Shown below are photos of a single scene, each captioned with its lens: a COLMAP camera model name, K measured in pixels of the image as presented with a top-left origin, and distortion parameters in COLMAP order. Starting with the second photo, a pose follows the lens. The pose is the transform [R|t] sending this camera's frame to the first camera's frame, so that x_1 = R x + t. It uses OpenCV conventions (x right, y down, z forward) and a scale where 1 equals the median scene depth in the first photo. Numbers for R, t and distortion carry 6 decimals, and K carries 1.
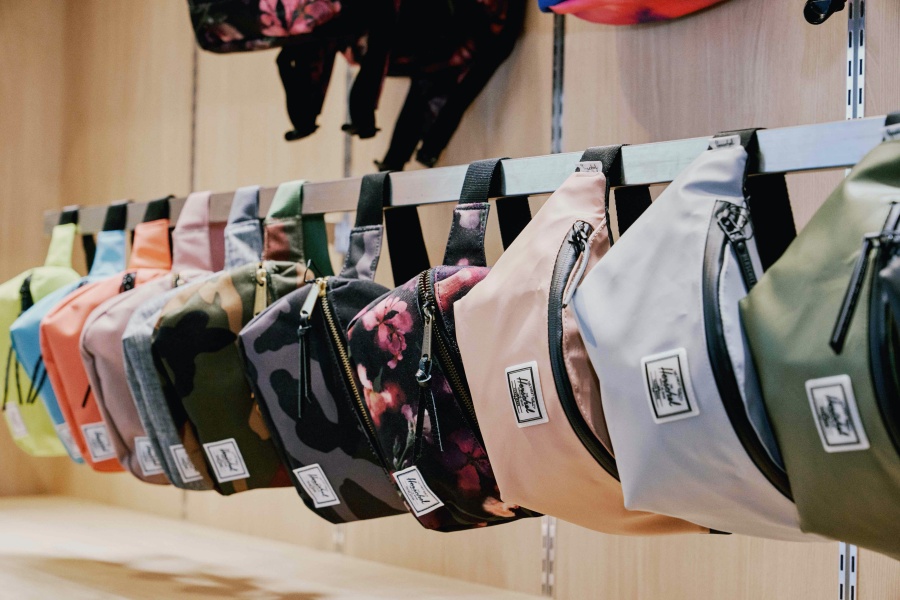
lens RADIAL K [[1777.1, 0, 450.0], [0, 1777.1, 300.0], [0, 0, 1]] dist [-0.024887, -0.082027]
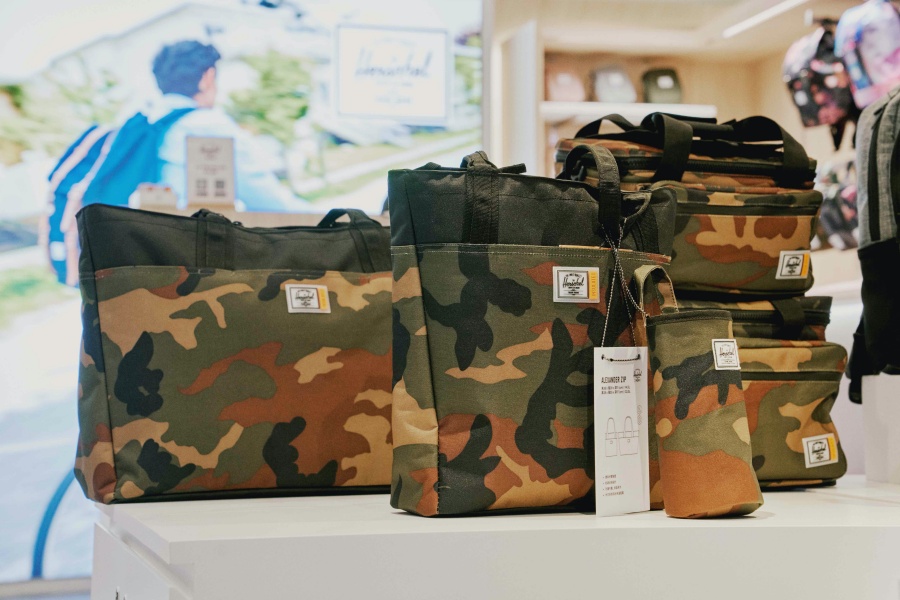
lens RADIAL K [[1759.7, 0, 450.0], [0, 1759.7, 300.0], [0, 0, 1]] dist [0.460634, 0.016993]
pose [[0.933386, -0.052580, -0.355002, 0.491987], [0.038113, 0.998138, -0.047627, 0.366573], [0.356845, 0.030924, 0.933652, -2.755418]]
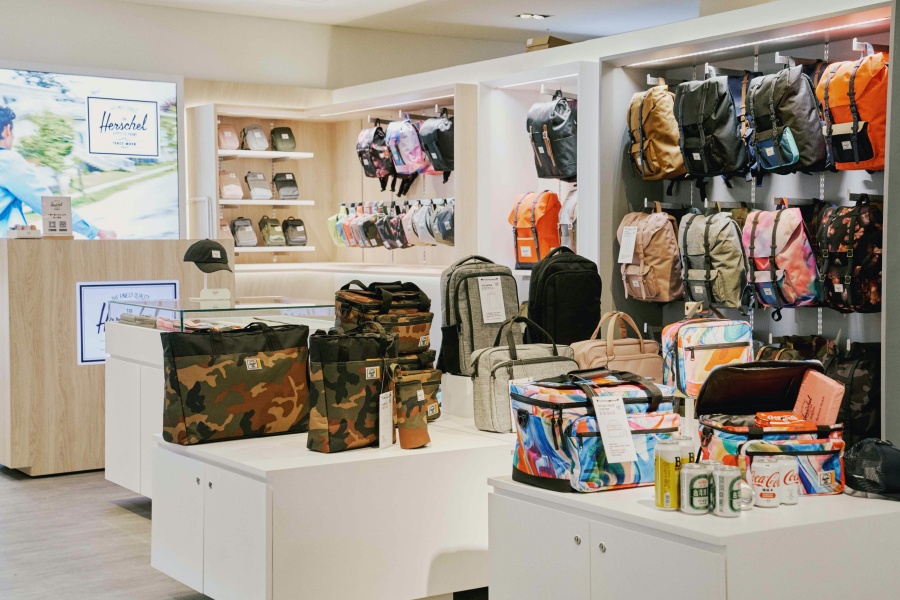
lens RADIAL K [[1362.9, 0, 449.4], [0, 1362.9, 317.1], [0, 0, 1]] dist [0.335730, 0.014345]
pose [[0.998186, -0.027028, -0.053790, 0.452934], [0.031220, 0.996410, 0.078696, -0.028604], [0.051470, -0.080233, 0.995446, -4.362659]]
